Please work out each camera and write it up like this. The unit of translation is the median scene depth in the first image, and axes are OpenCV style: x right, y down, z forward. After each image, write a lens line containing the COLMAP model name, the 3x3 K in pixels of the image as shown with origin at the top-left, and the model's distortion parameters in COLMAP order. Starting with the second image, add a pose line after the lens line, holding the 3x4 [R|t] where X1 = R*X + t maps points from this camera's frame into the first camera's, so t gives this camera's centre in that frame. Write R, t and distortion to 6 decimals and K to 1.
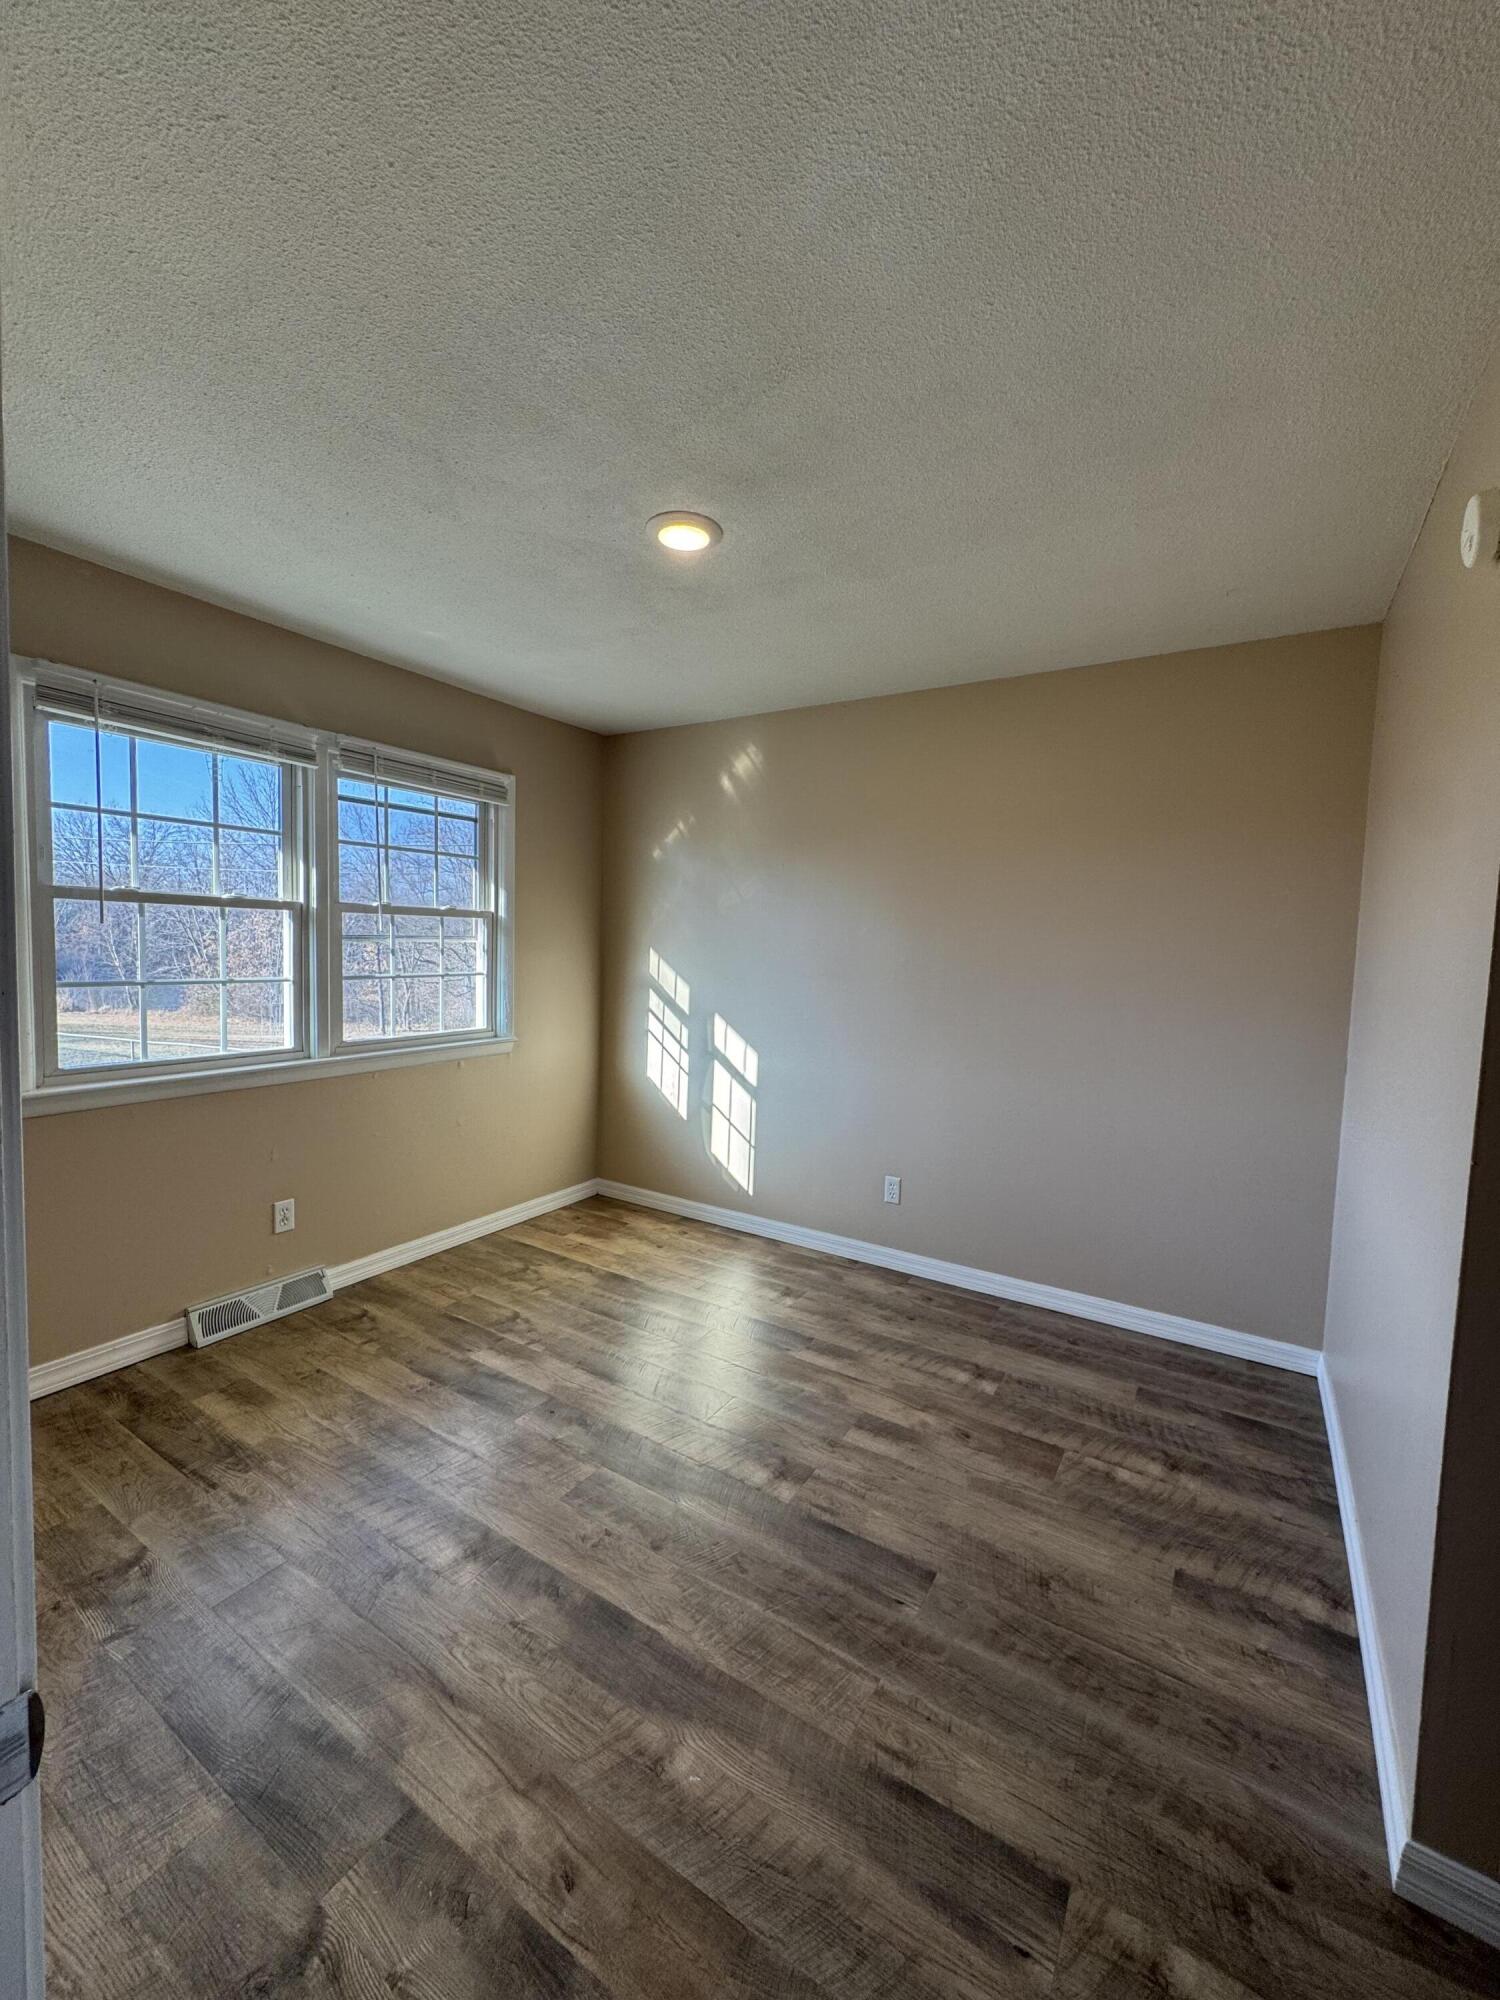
lens RADIAL K [[794.1, 0, 754.5], [0, 794.1, 992.9], [0, 0, 1]] dist [-0.001055, -0.000136]
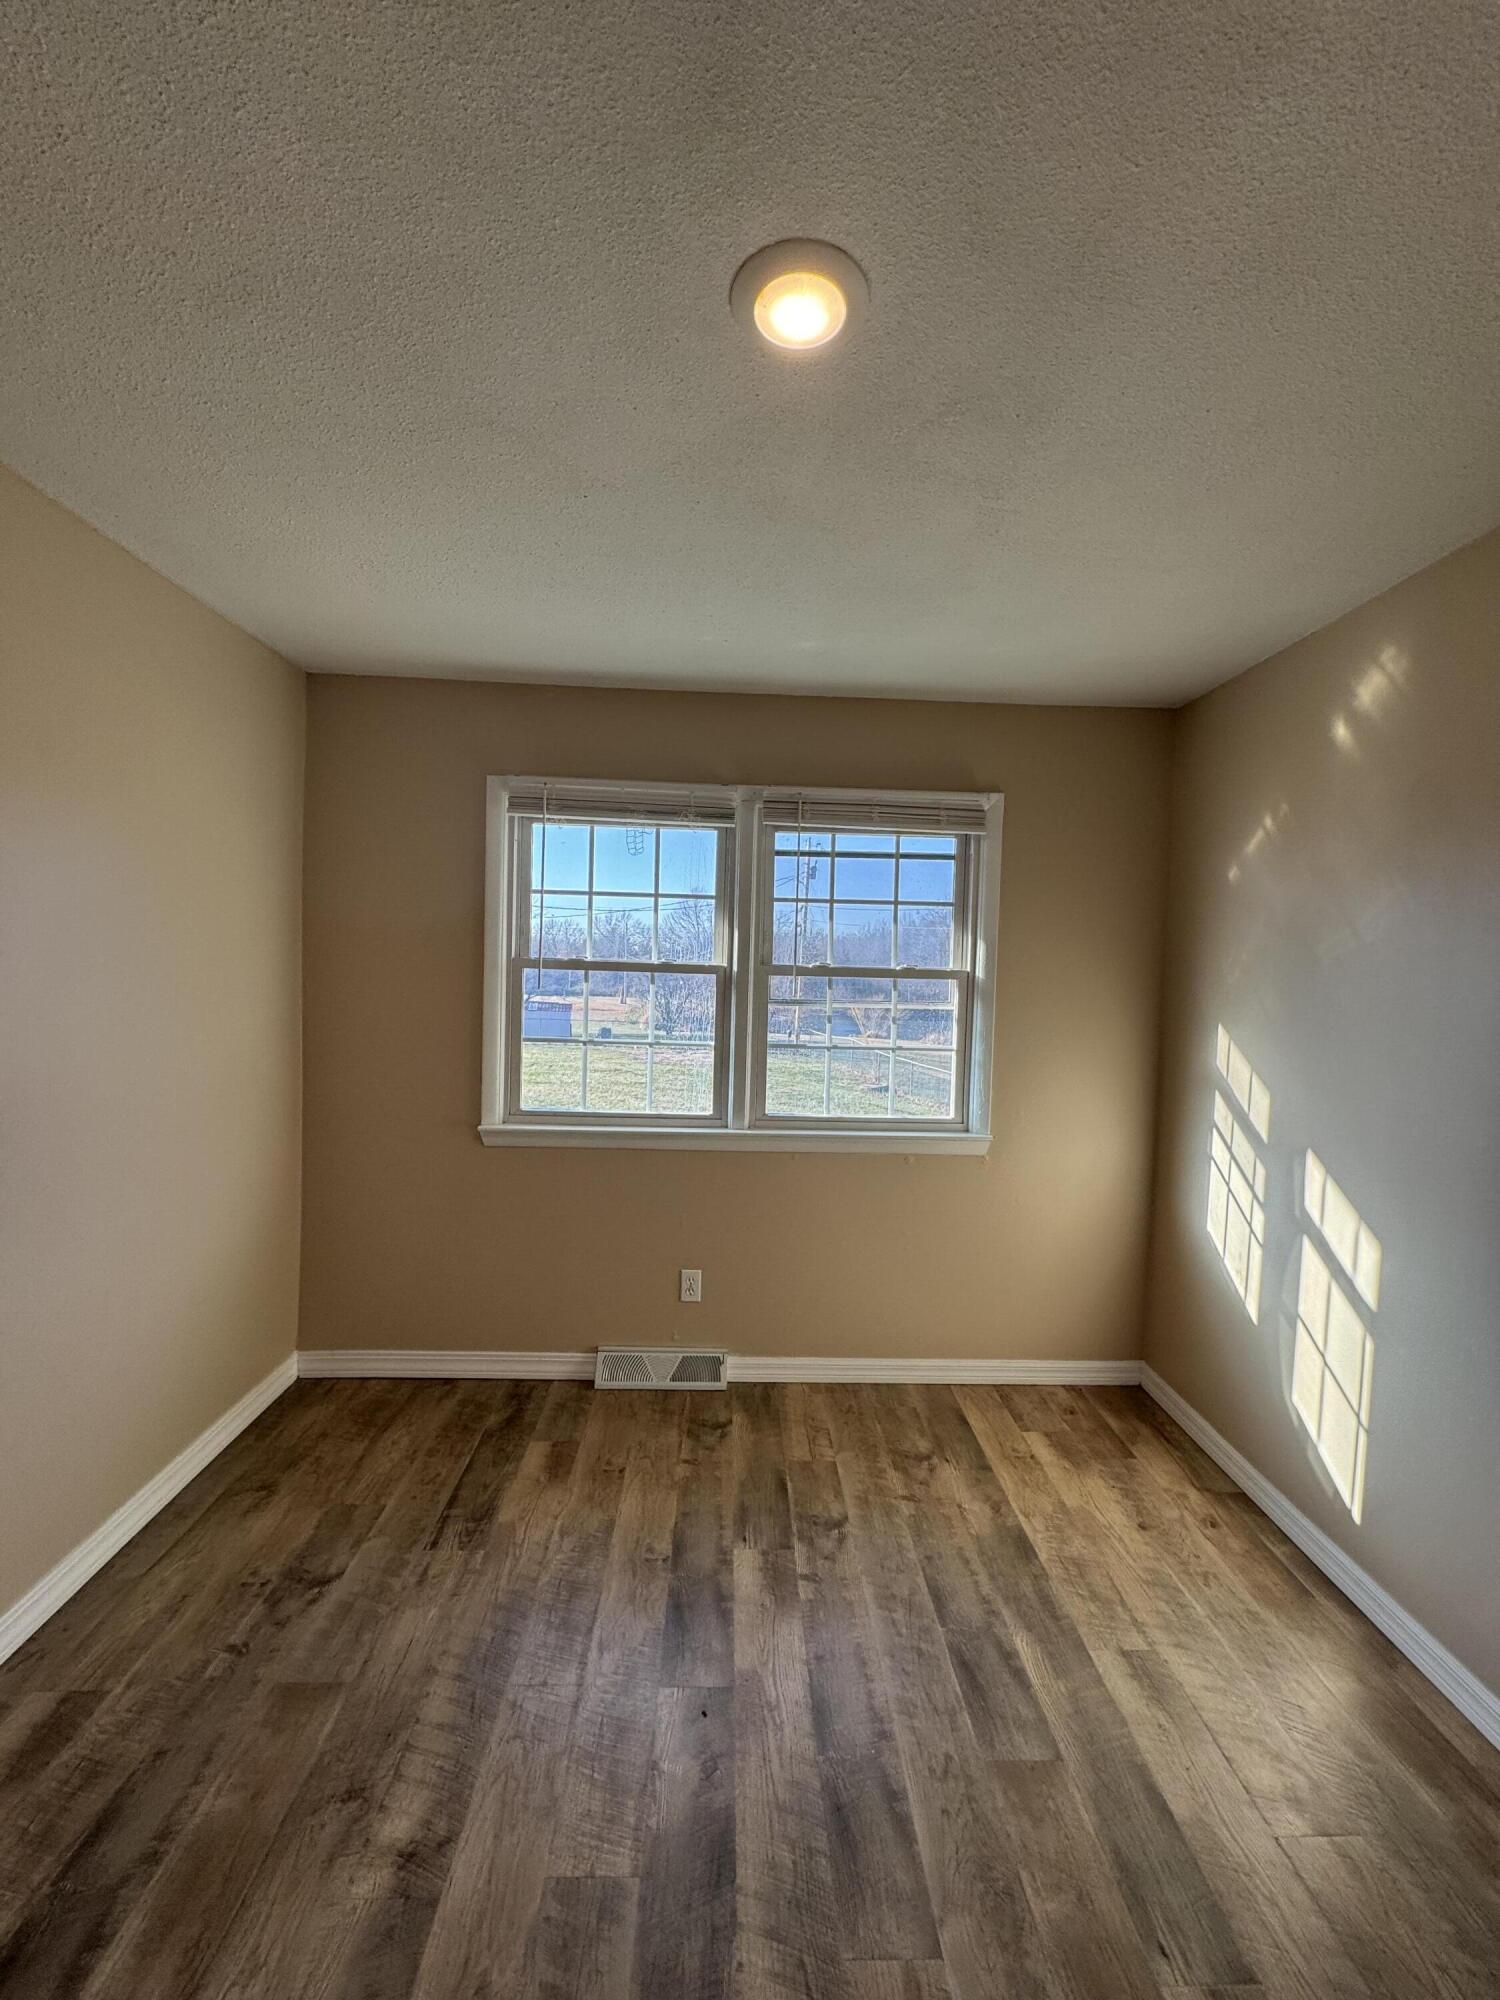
lens RADIAL K [[794.1, 0, 760.0], [0, 794.1, 996.9], [0, 0, 1]] dist [-0.001055, -0.000136]
pose [[0.556436, 0.017914, -0.830697, 0.275980], [-0.066022, 0.997560, -0.022712, -0.060676], [0.828263, 0.067482, 0.556261, 0.528550]]
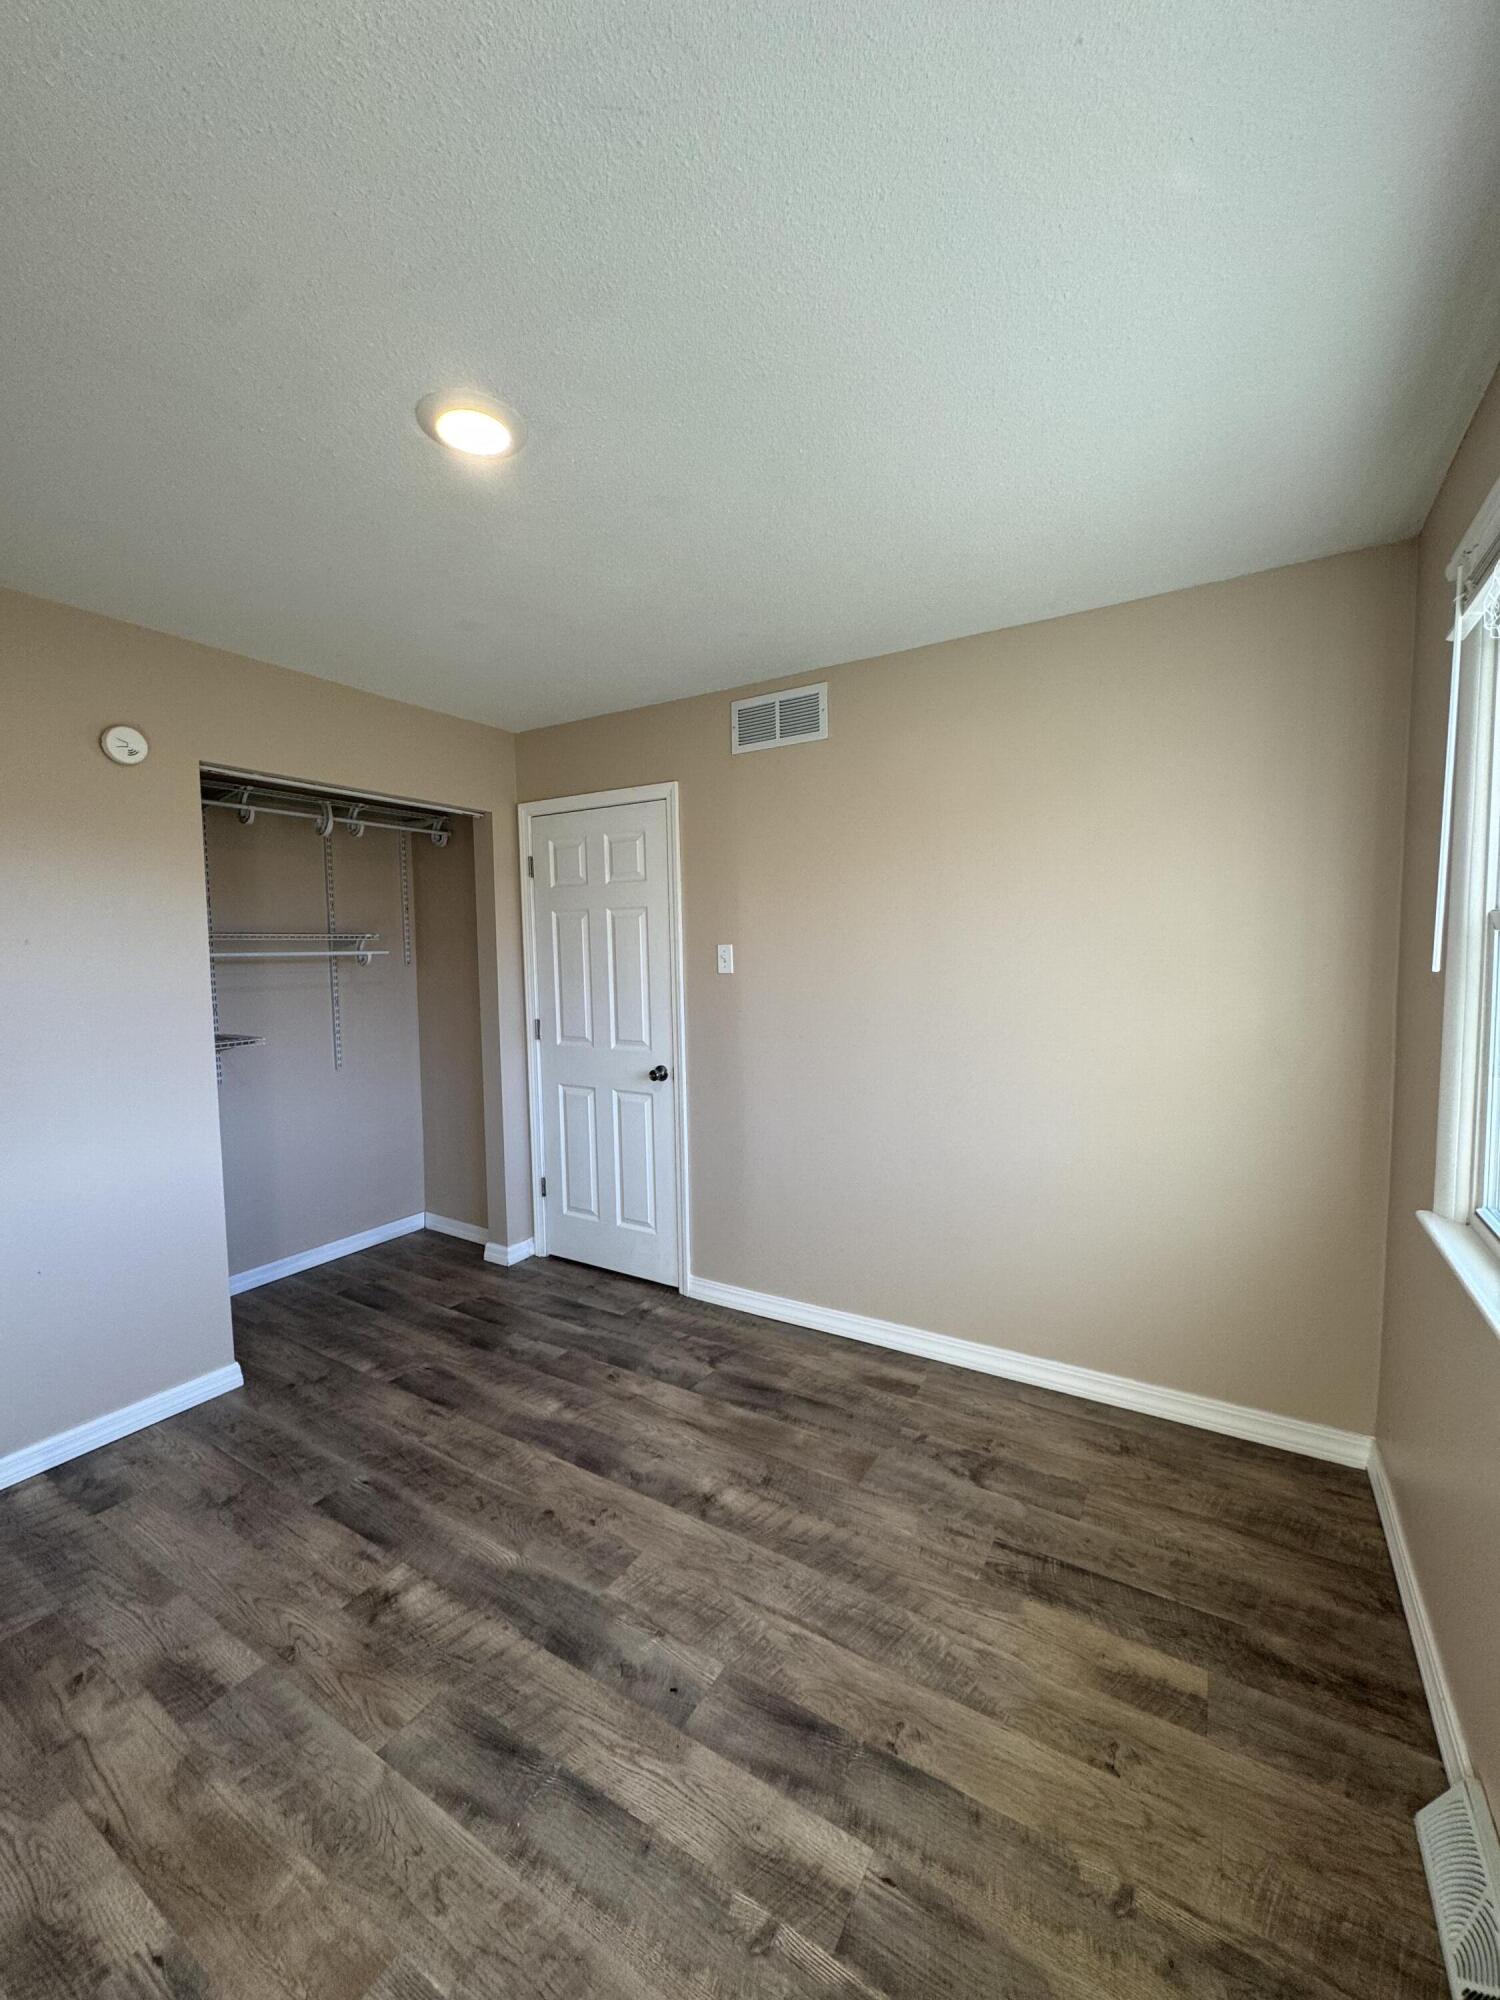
lens RADIAL K [[794.1, 0, 745.6], [0, 794.1, 1010.6], [0, 0, 1]] dist [-0.001055, -0.000136]
pose [[-0.999879, -0.015532, -0.000928, -0.260251], [-0.015505, 0.989565, 0.143254, -0.111670], [-0.001307, 0.143251, -0.989686, 1.342025]]
